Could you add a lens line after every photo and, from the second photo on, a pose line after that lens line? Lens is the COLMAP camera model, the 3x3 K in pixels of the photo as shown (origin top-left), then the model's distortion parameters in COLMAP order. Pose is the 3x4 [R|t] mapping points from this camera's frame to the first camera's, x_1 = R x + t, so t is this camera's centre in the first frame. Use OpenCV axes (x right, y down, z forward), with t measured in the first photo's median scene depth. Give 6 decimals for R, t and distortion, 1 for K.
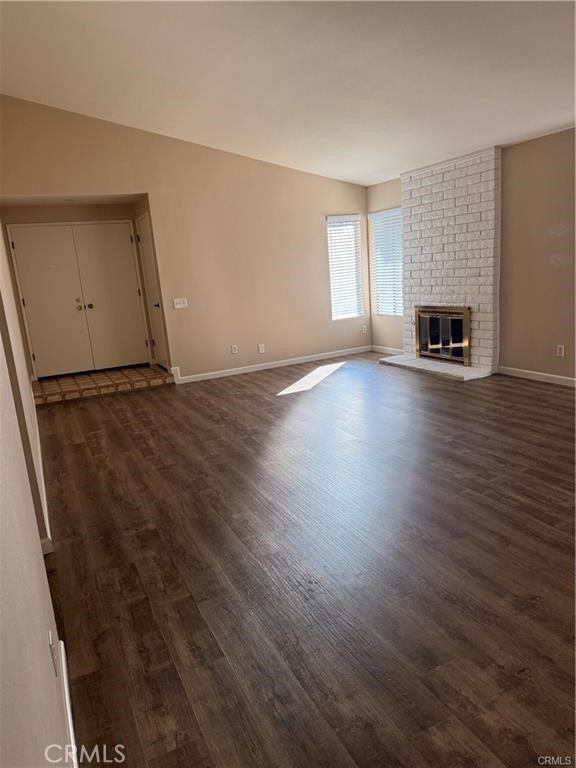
lens RADIAL K [[528.7, 0, 288.0], [0, 528.7, 384.0], [0, 0, 1]] dist [0.098683, -0.125612]
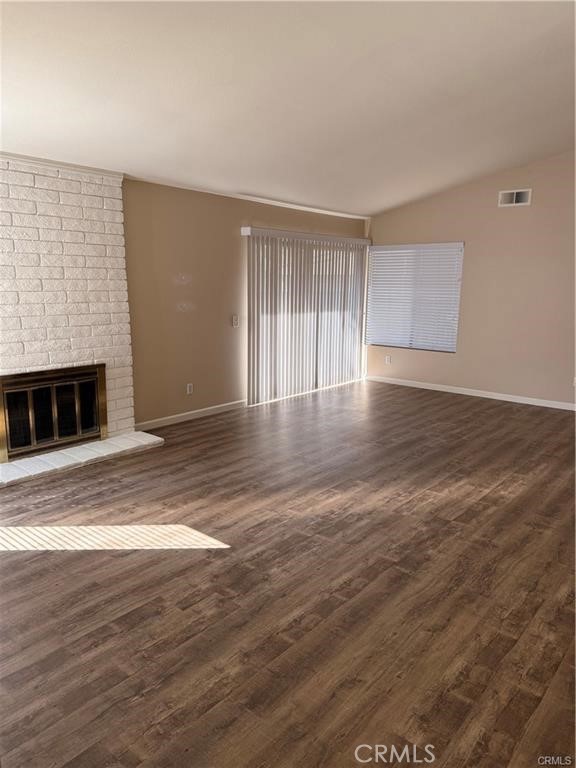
lens RADIAL K [[530.9, 0, 288.0], [0, 530.9, 384.0], [0, 0, 1]] dist [0.041774, -0.083124]
pose [[-0.399255, -0.095211, 0.911883, -0.596667], [0.222427, 0.954822, 0.197081, -0.260994], [-0.889450, 0.281513, -0.360040, 1.316835]]
